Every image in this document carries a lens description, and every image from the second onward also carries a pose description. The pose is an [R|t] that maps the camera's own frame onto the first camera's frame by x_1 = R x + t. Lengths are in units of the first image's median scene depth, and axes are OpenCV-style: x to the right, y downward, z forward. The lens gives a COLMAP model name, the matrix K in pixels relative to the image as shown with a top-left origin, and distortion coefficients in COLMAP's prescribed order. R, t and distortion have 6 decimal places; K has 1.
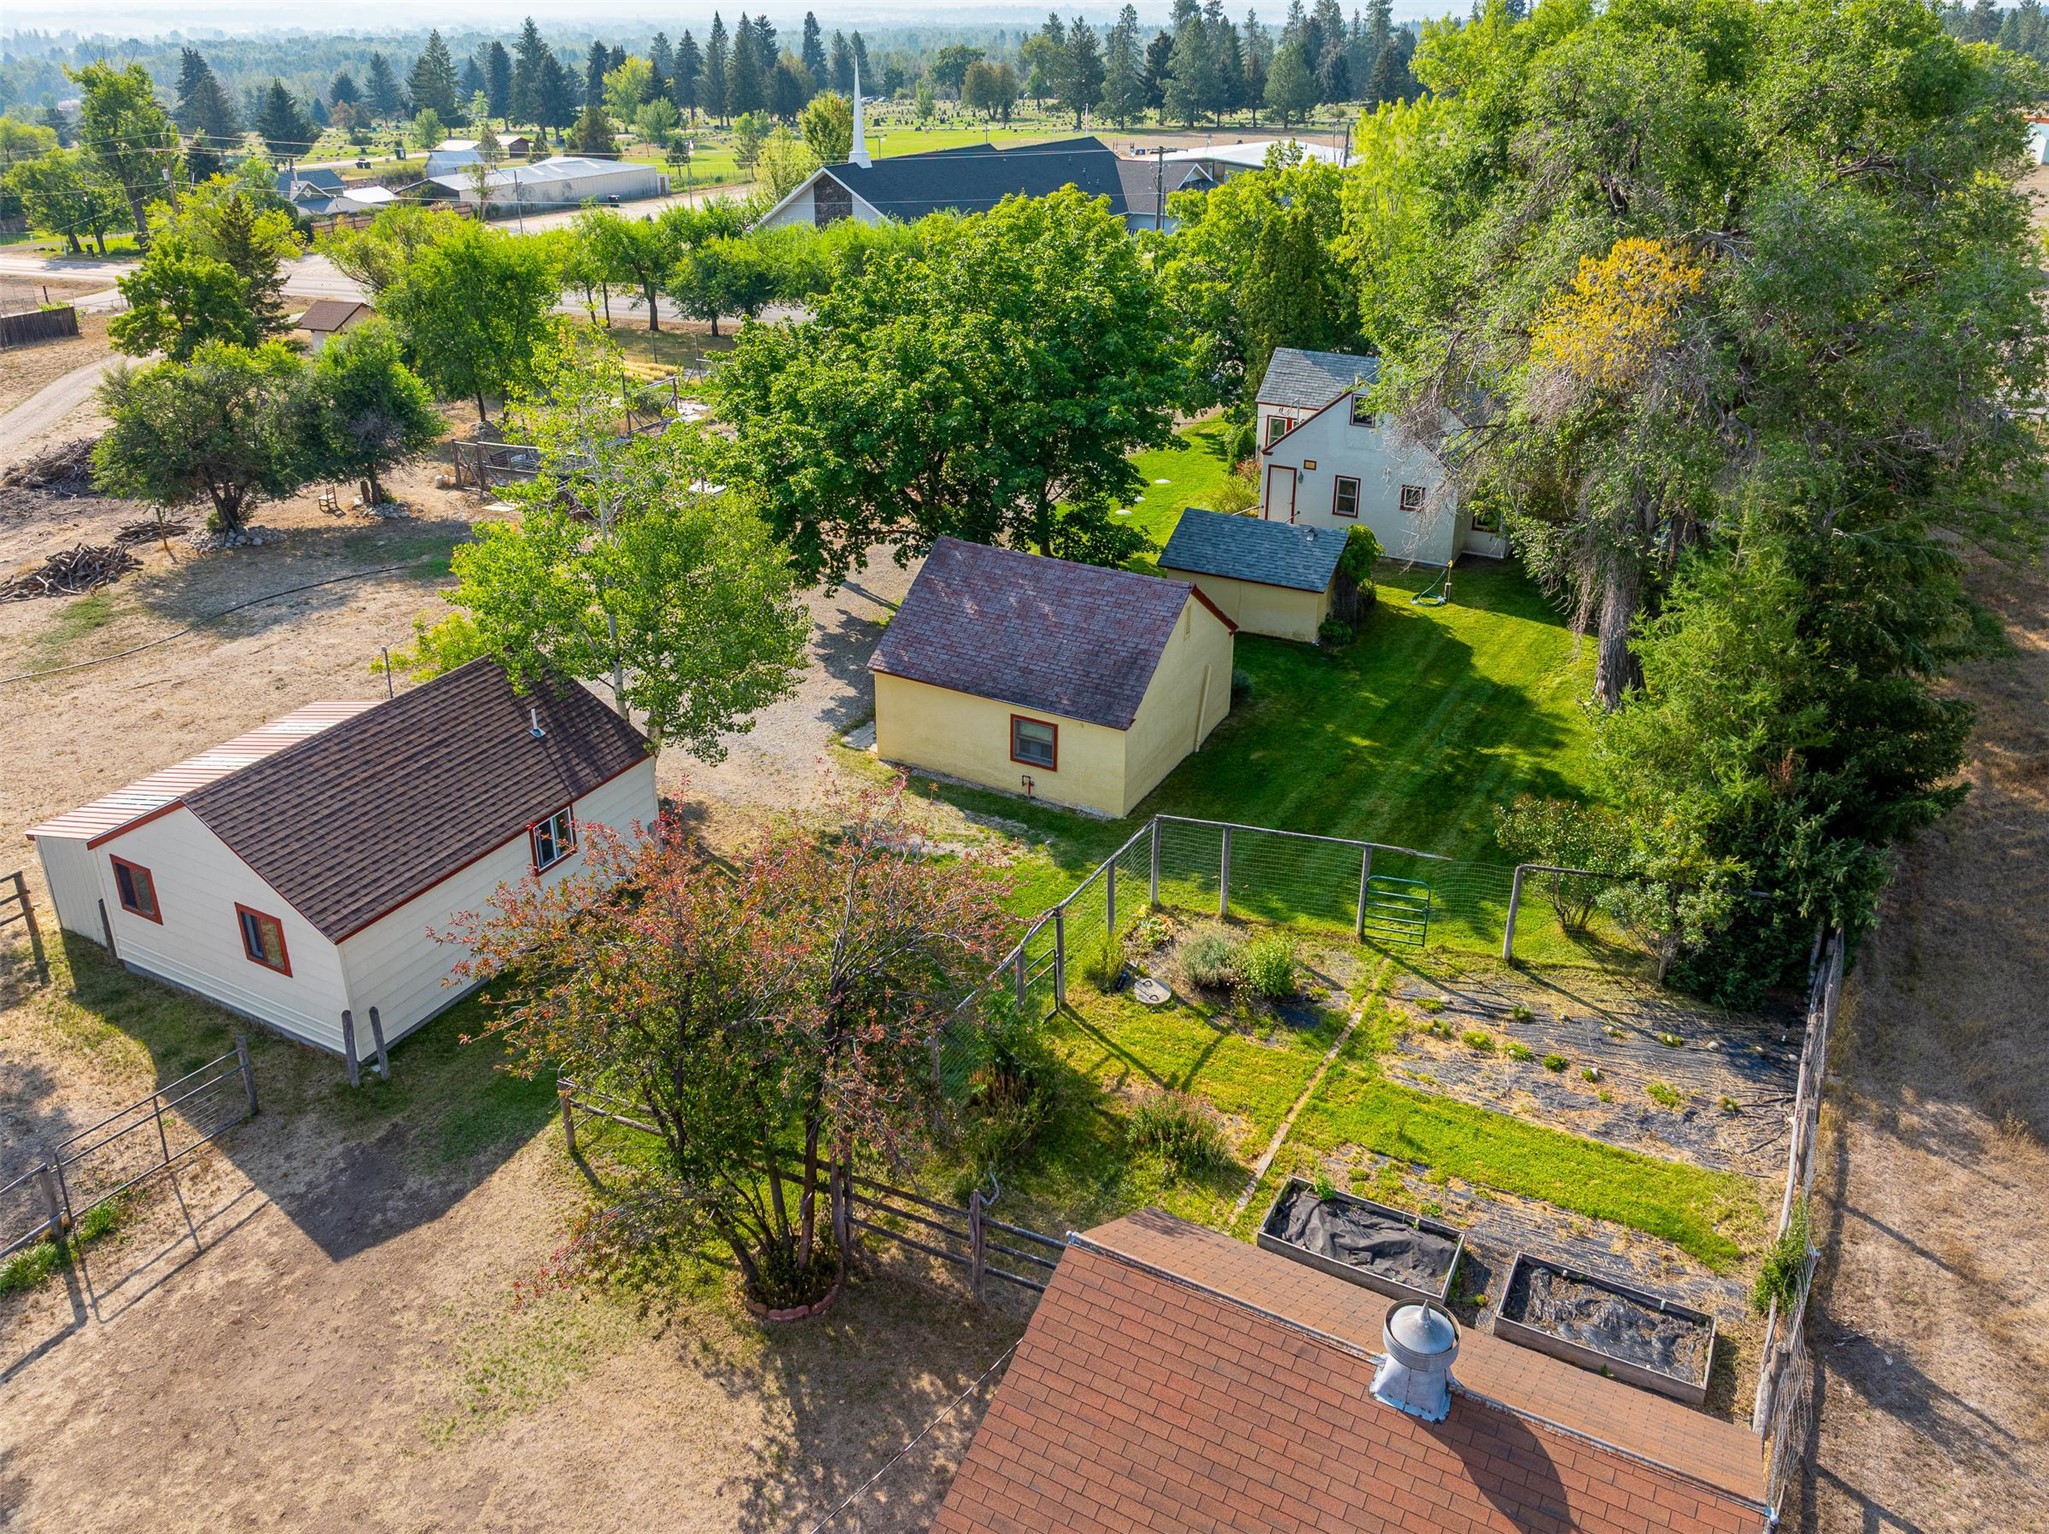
lens RADIAL K [[1523.3, 0, 1003.1], [0, 1523.3, 637.7], [0, 0, 1]] dist [-0.043573, 0.002214]
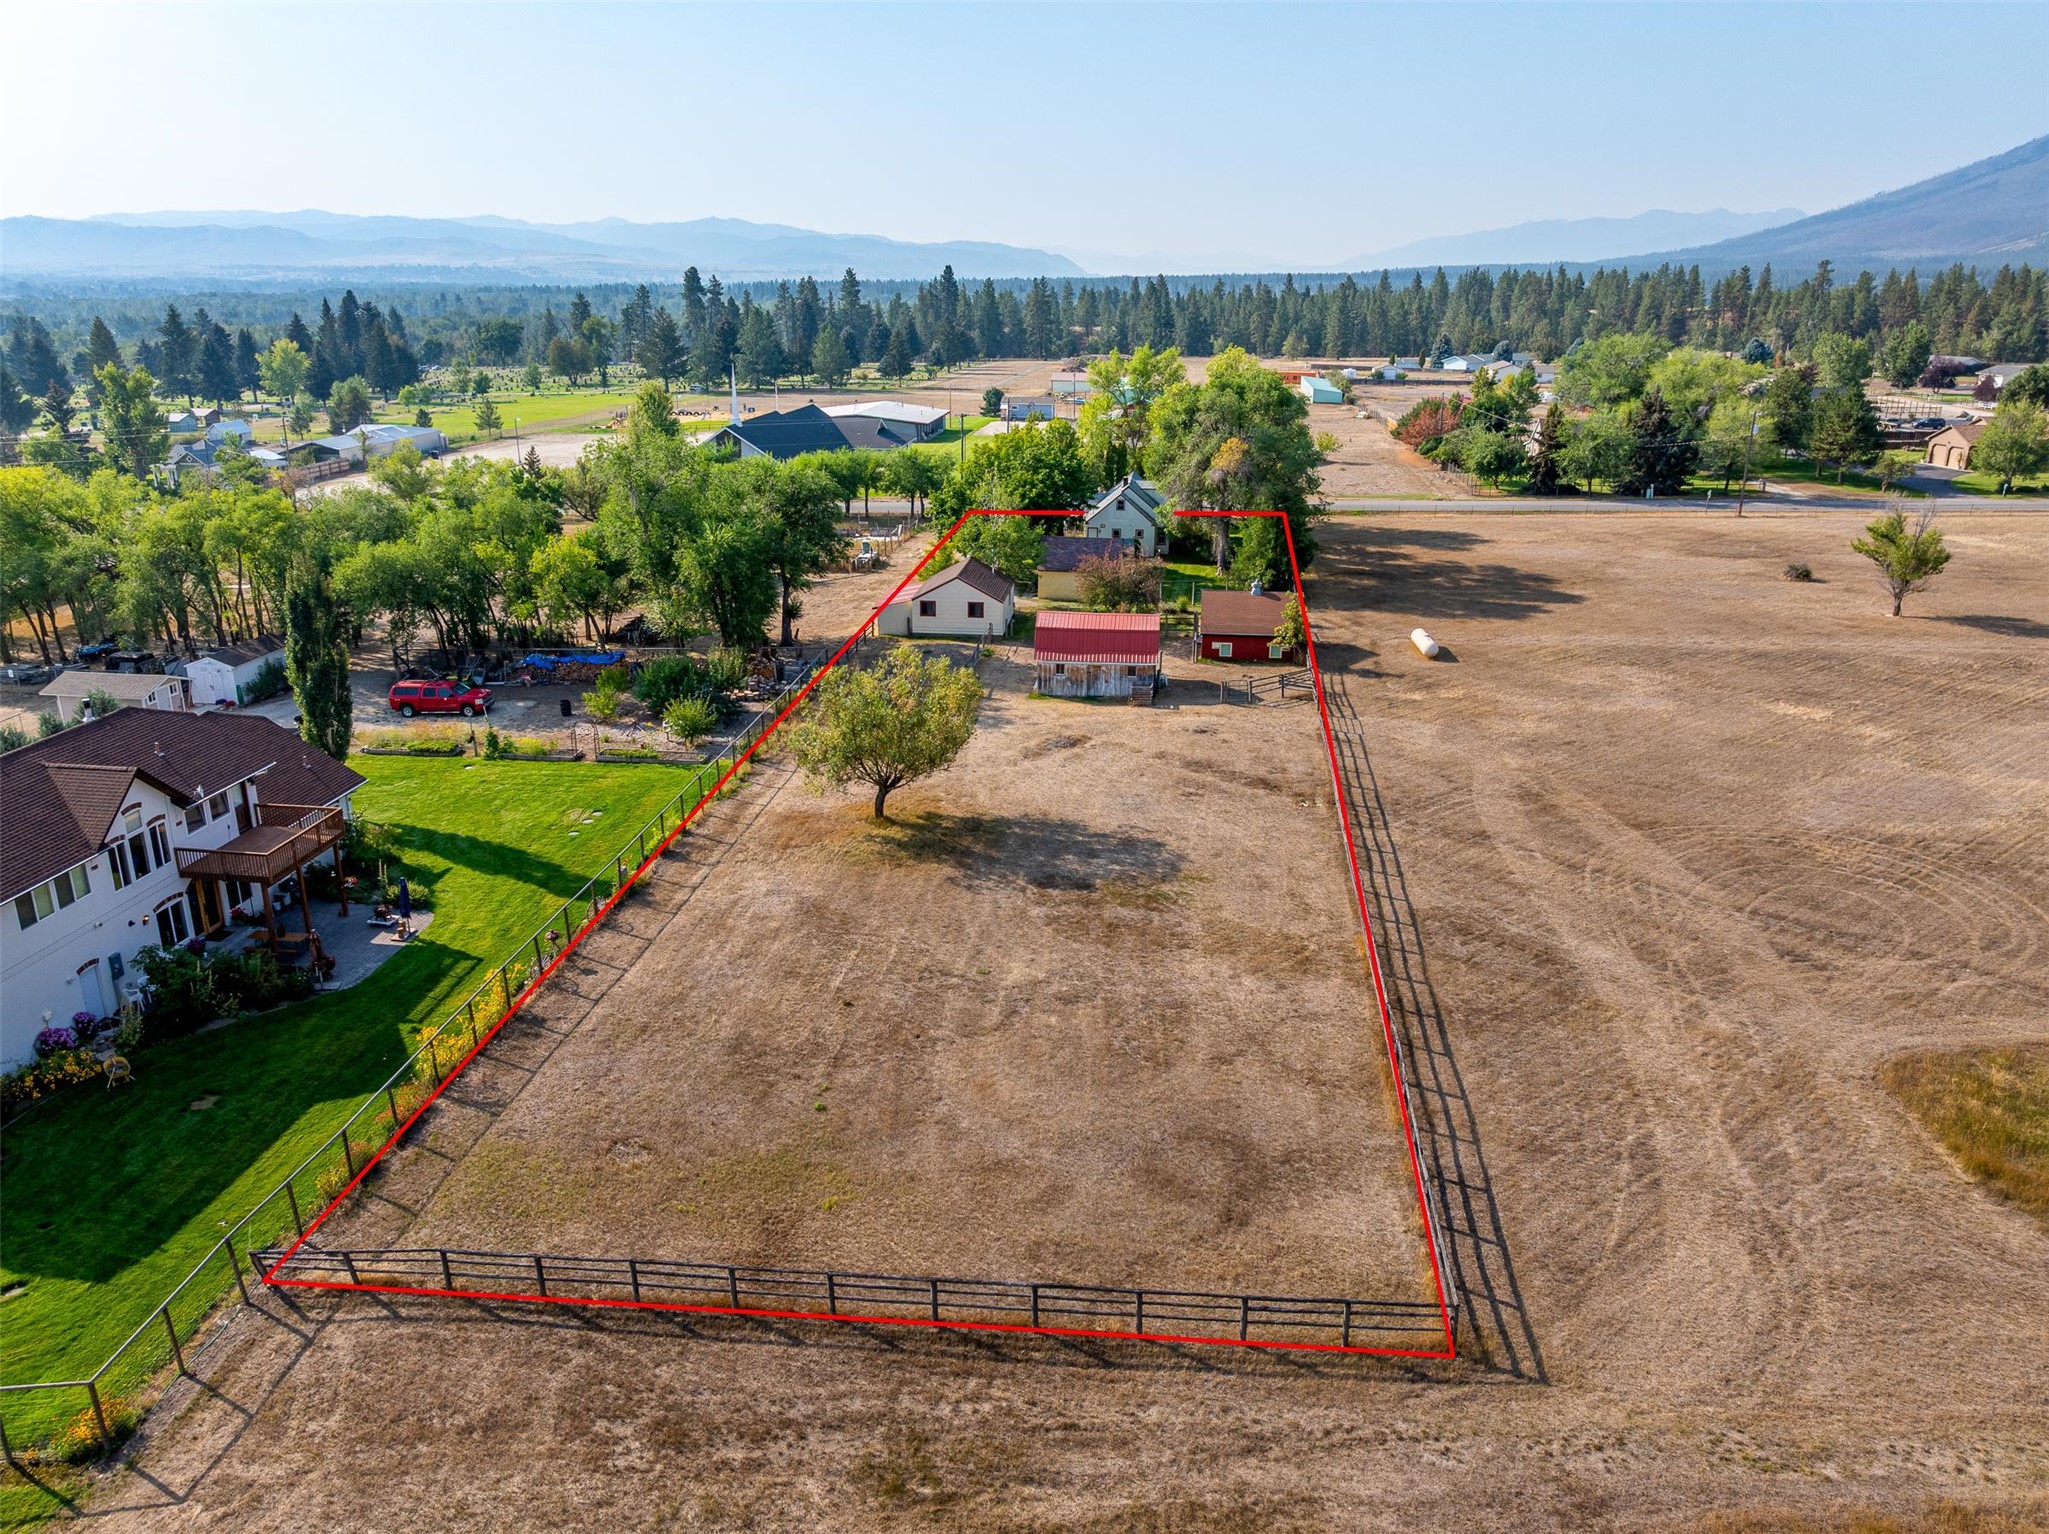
lens RADIAL K [[1439.1, 0, 1024.5], [0, 1439.1, 767.0], [0, 0, 1]] dist [-0.022816, 0.002348]
pose [[0.924876, -0.112168, 0.363350, -1.085527], [0.133602, 0.990441, -0.034318, 0.458599], [-0.356027, 0.080284, 0.931021, -1.602614]]
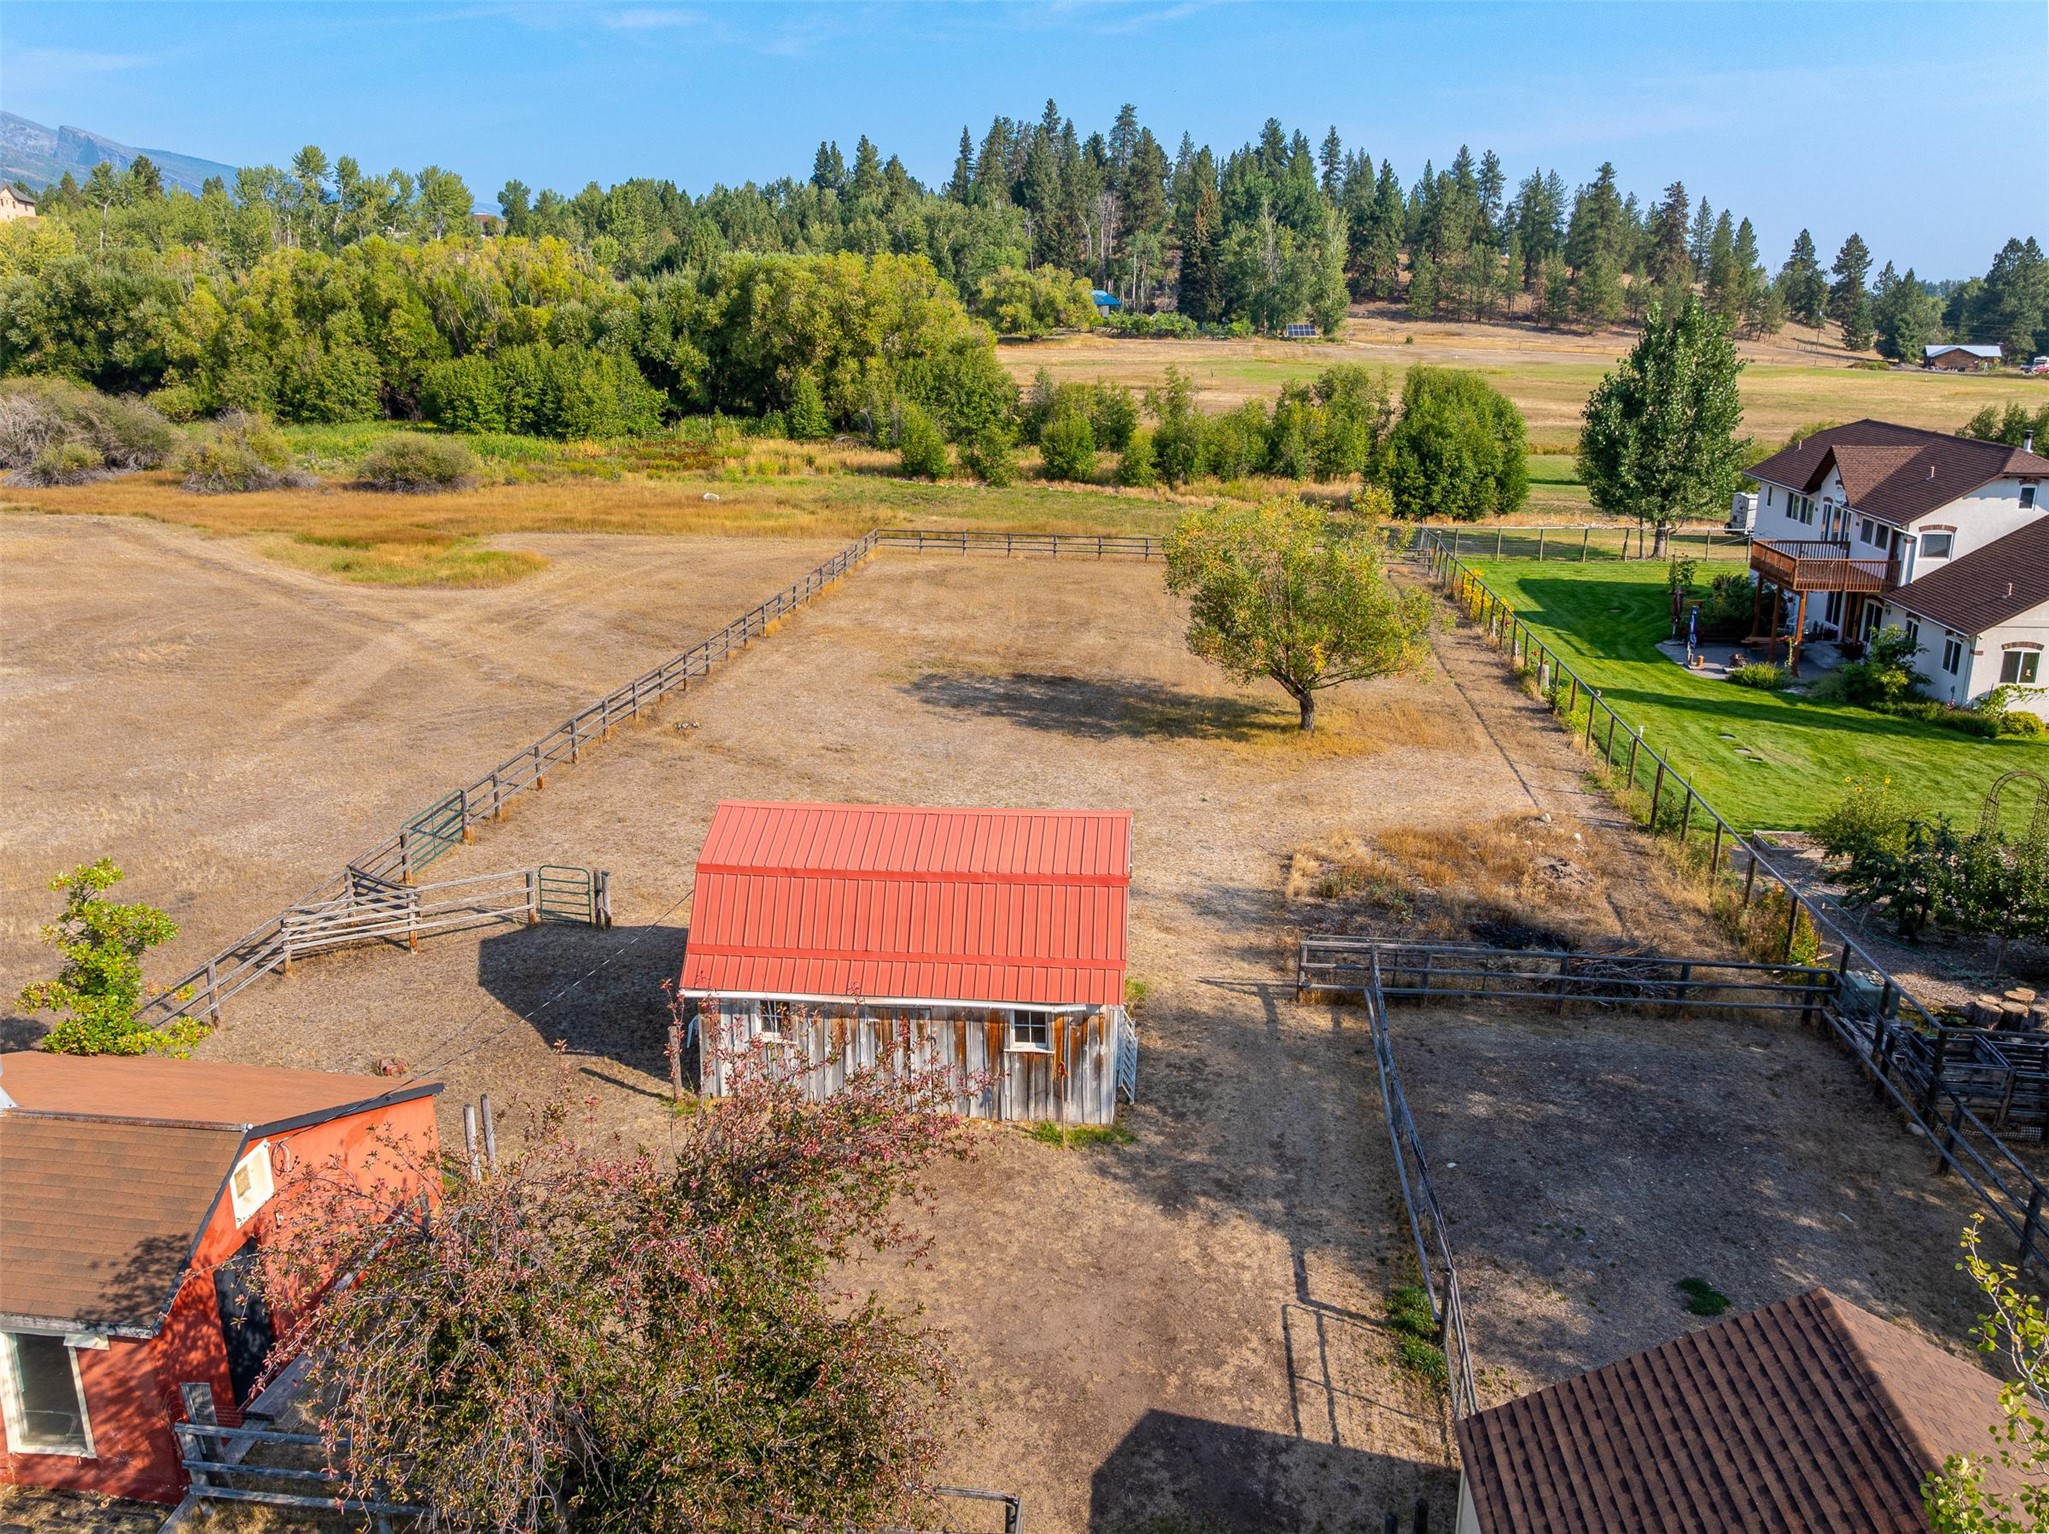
lens RADIAL K [[1447.1, 0, 1032.1], [0, 1447.1, 764.5], [0, 0, 1]] dist [-0.037356, 0.009624]
pose [[-0.916692, 0.136785, -0.375454, -0.064093], [-0.131293, 0.784321, 0.606303, -0.176159], [0.377409, 0.605087, -0.701022, 0.615972]]
